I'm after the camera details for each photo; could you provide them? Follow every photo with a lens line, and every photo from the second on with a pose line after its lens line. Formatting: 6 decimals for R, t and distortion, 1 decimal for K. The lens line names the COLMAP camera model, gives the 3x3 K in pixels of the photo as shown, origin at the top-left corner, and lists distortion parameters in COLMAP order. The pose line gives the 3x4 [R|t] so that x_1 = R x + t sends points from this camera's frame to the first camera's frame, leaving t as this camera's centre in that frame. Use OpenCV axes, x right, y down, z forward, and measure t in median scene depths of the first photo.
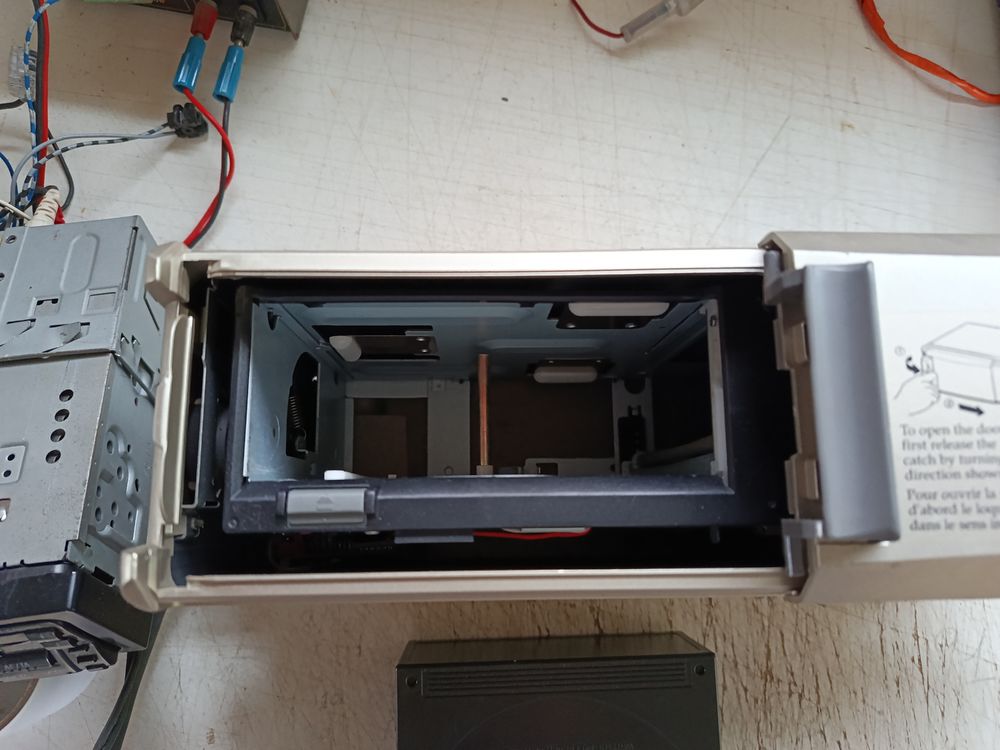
lens RADIAL K [[643.4, 0, 499.3], [0, 643.4, 350.5], [0, 0, 1]] dist [-0.031281, 0.043349]
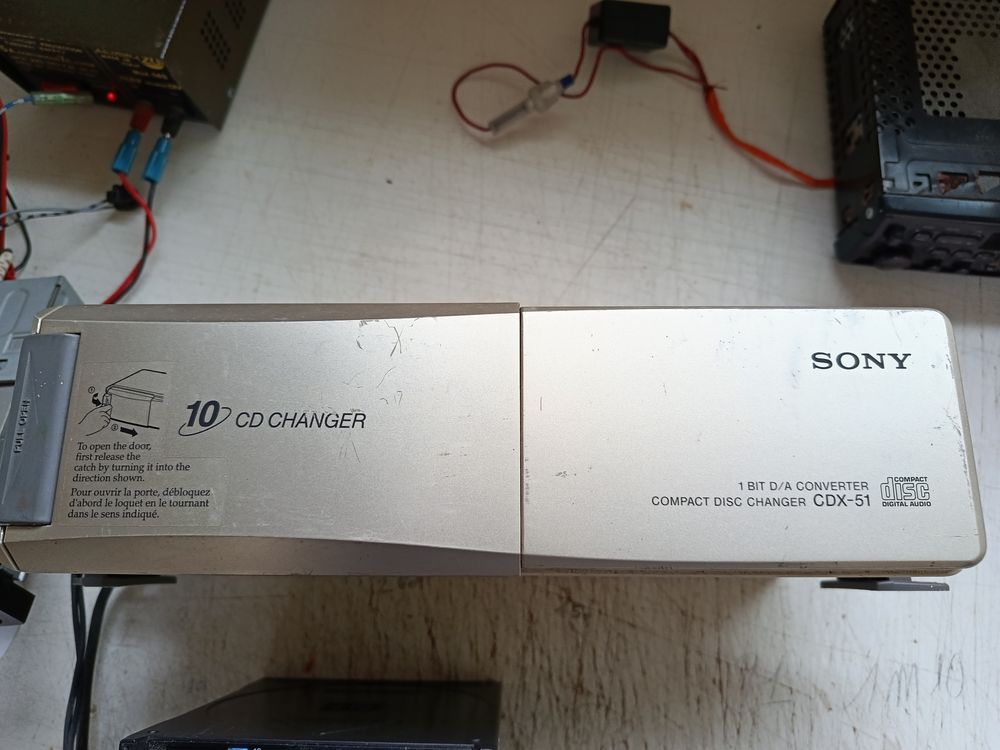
lens RADIAL K [[572.1, 0, 500.0], [0, 572.1, 375.0], [0, 0, 1]] dist [0.019522, -0.001588]
pose [[0.997517, 0.026157, -0.065384, 0.325846], [-0.028565, 0.998937, -0.036184, -0.001989], [0.064368, 0.037962, 0.997204, -0.041226]]
